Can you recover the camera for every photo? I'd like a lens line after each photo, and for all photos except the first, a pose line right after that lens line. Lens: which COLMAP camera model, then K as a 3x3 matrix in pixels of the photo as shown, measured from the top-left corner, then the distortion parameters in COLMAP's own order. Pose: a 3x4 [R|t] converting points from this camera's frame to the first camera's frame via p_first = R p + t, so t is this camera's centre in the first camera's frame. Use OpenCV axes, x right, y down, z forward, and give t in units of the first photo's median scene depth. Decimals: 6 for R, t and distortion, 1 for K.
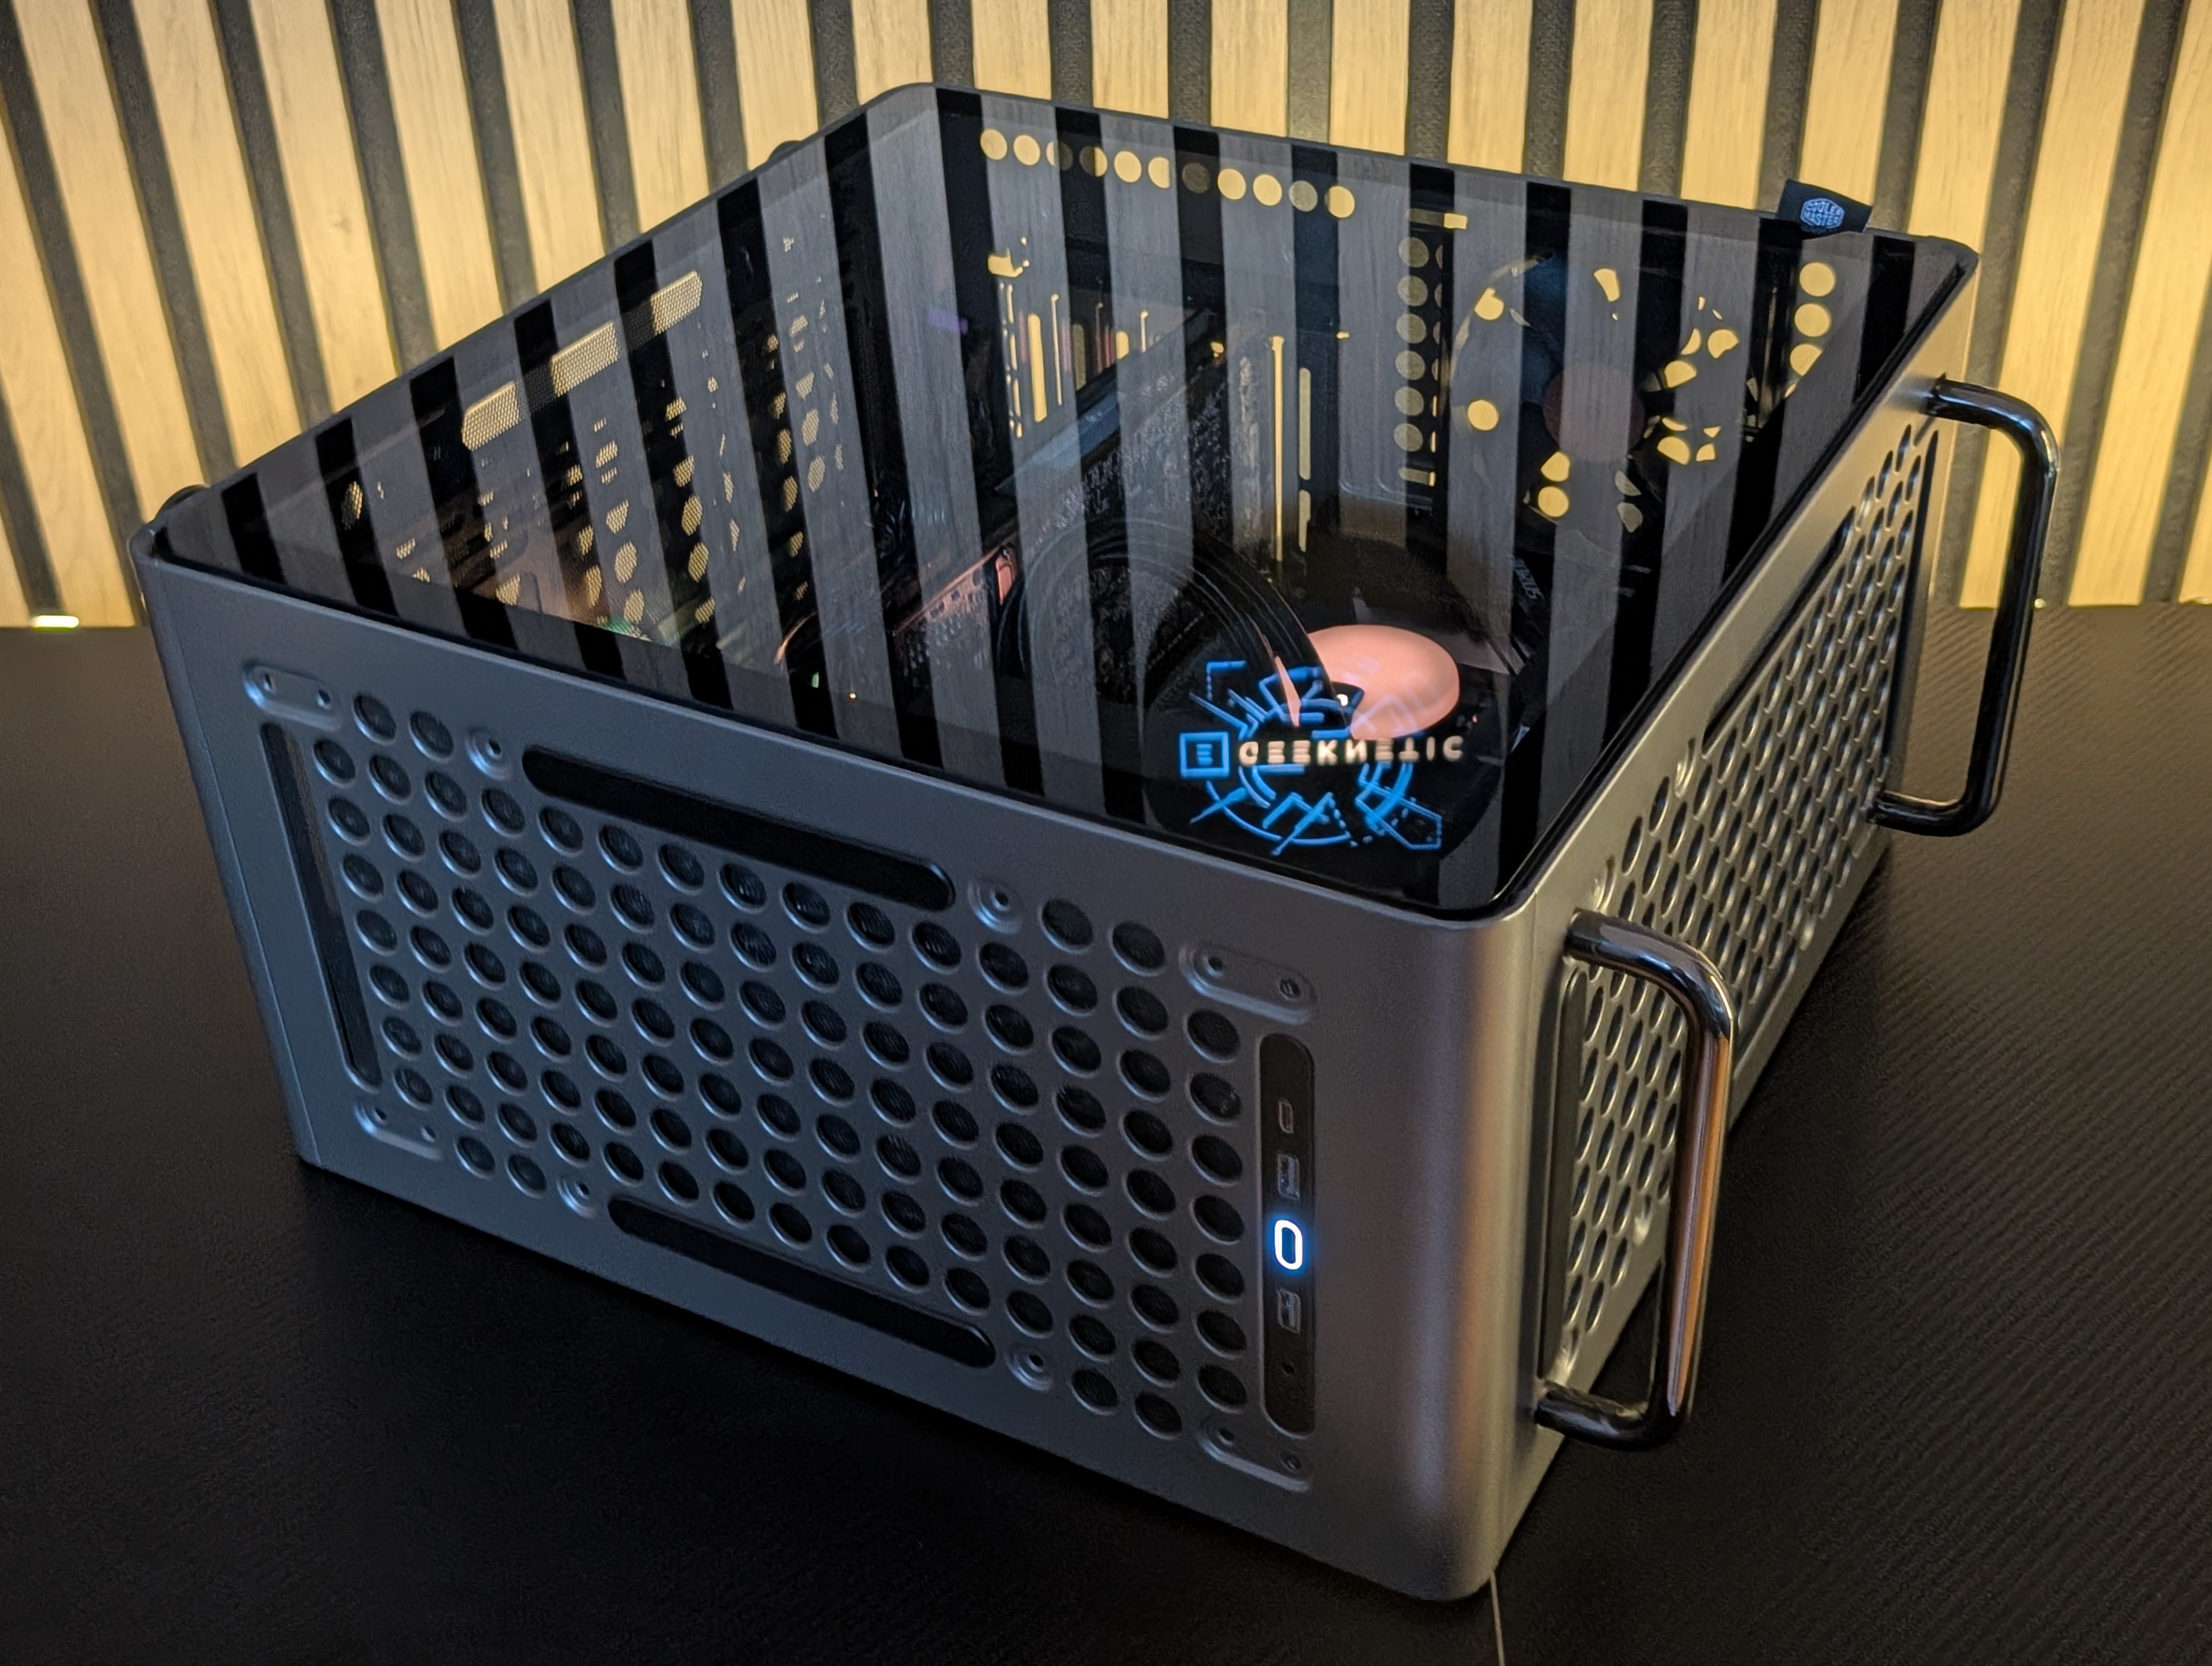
lens RADIAL K [[2641.3, 0, 1143.2], [0, 2641.3, 802.8], [0, 0, 1]] dist [0.011516, -0.078481]
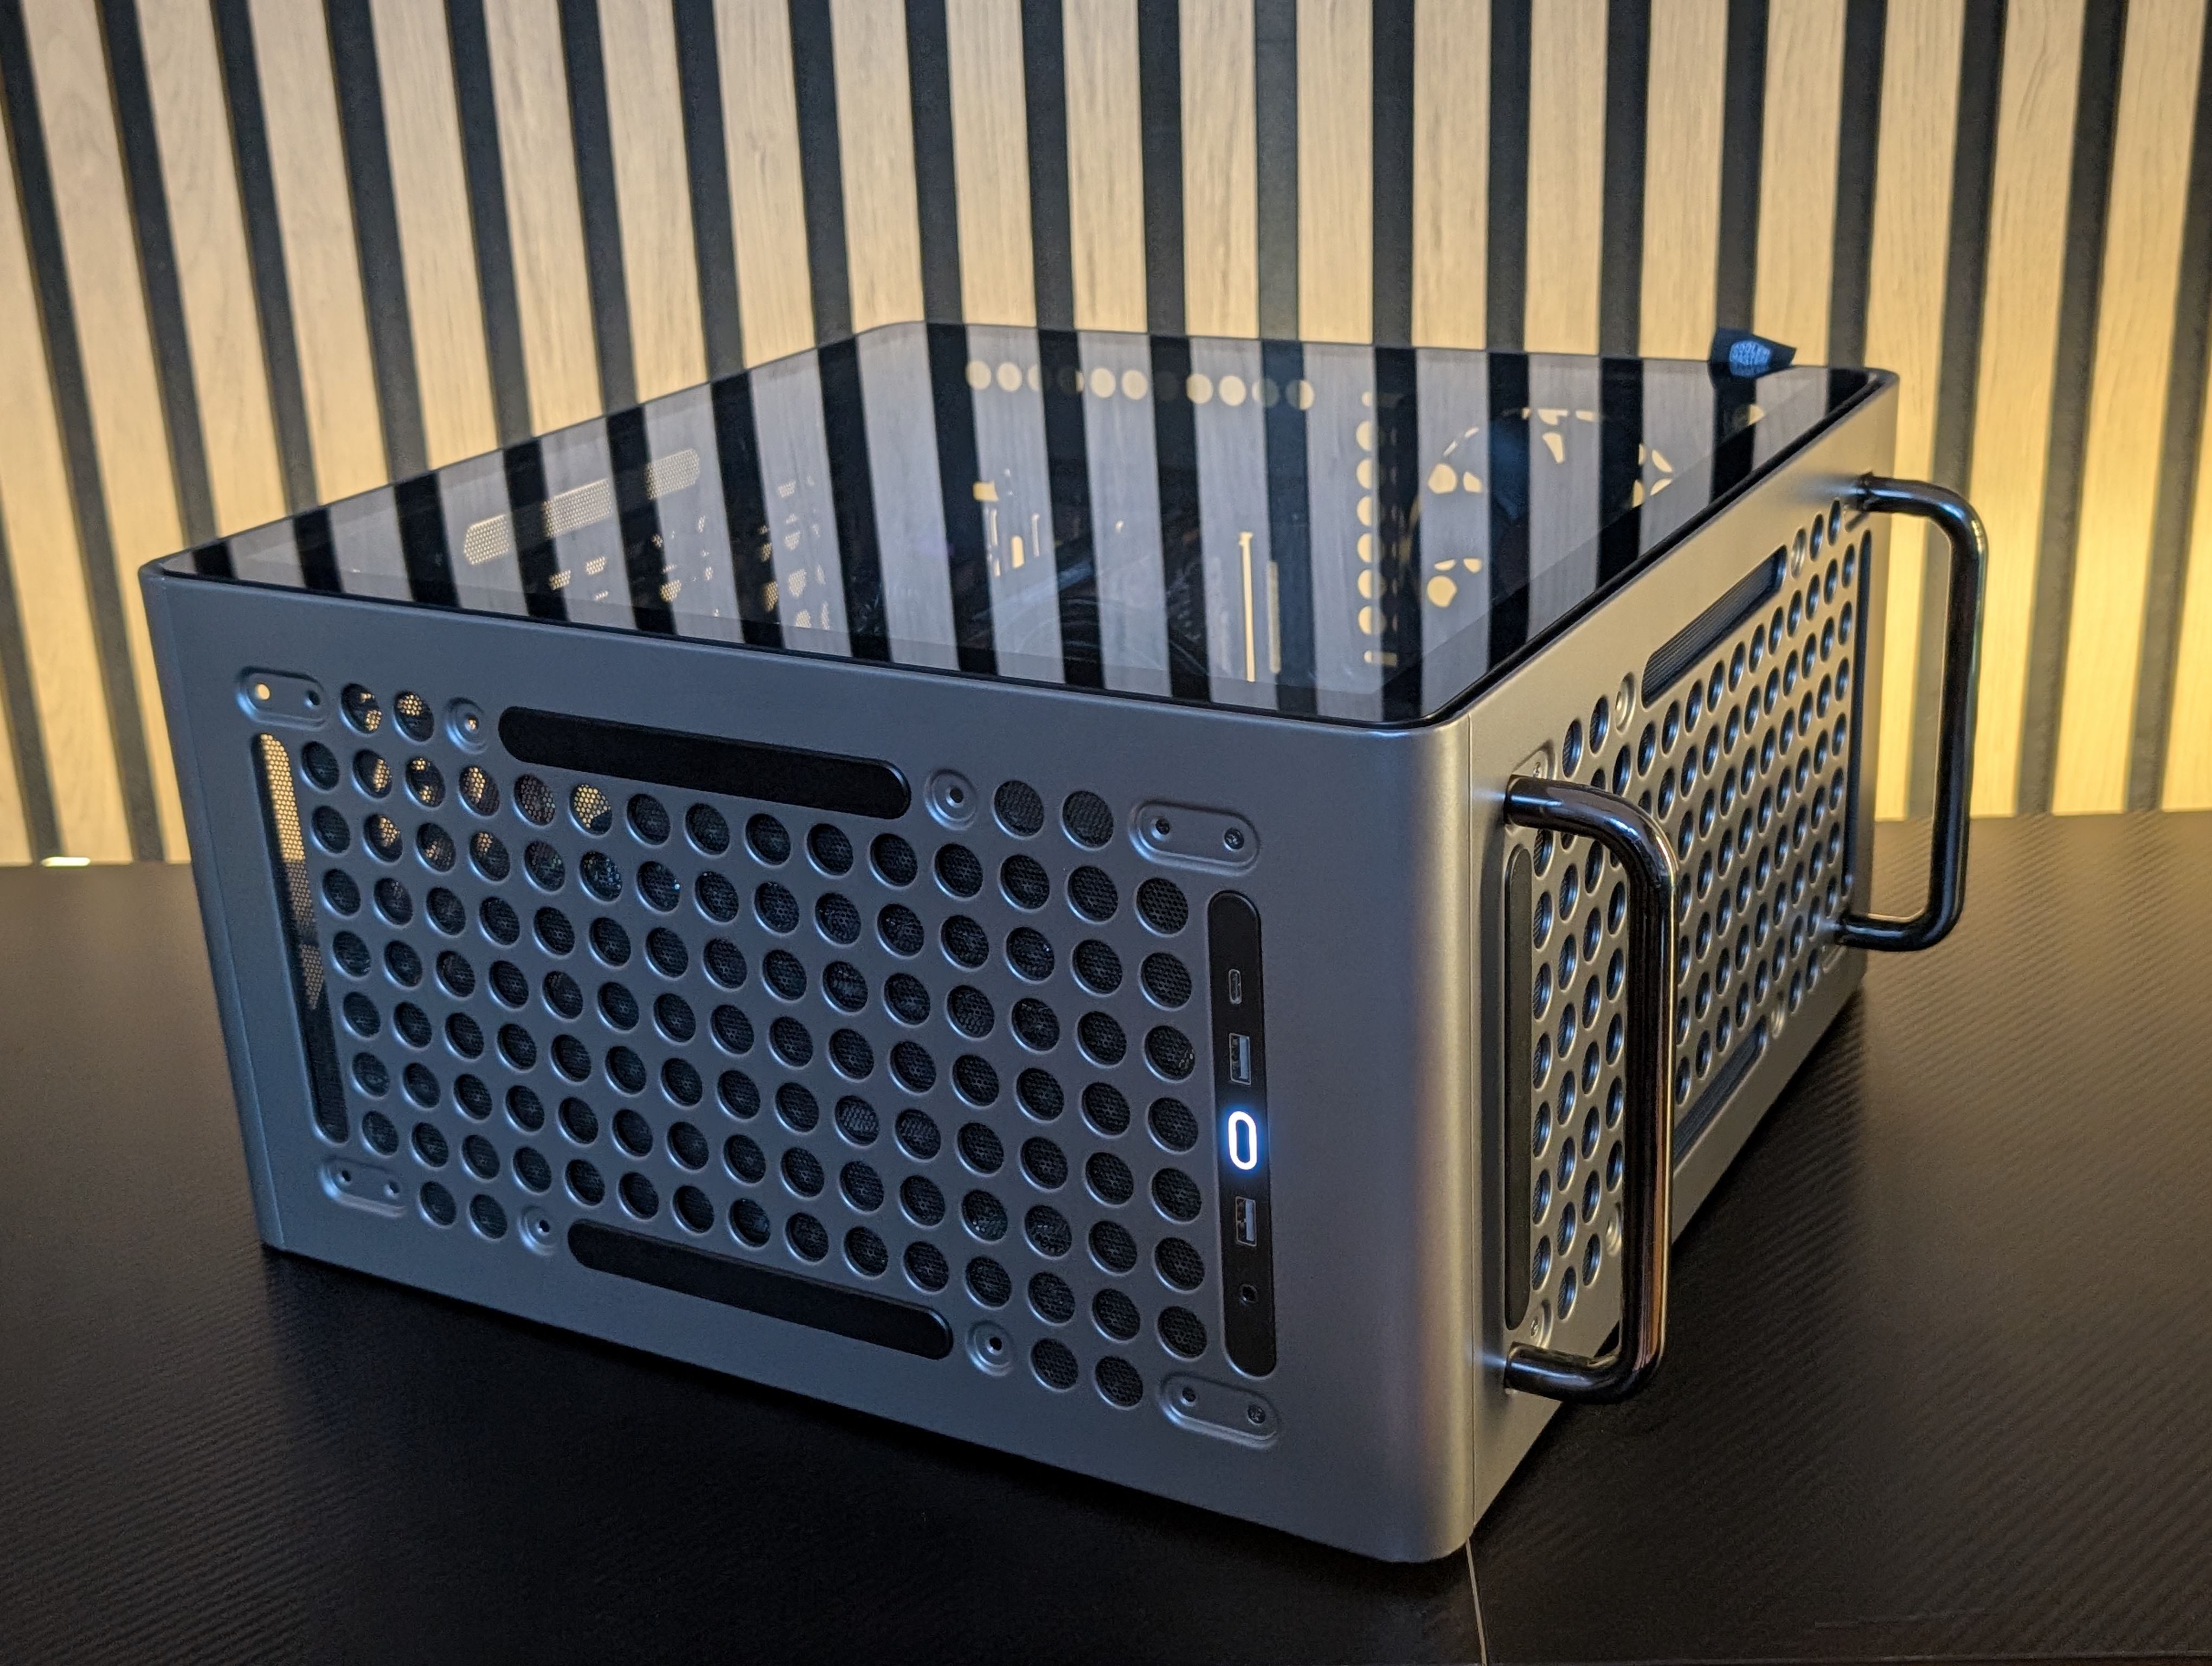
lens RADIAL K [[2631.8, 0, 1125.1], [0, 2631.8, 832.6], [0, 0, 1]] dist [0.038966, -0.157791]
pose [[0.999846, -0.009611, -0.014680, 0.017441], [0.005970, 0.973057, -0.230486, 0.185880], [0.016500, 0.230363, 0.972965, 0.006281]]
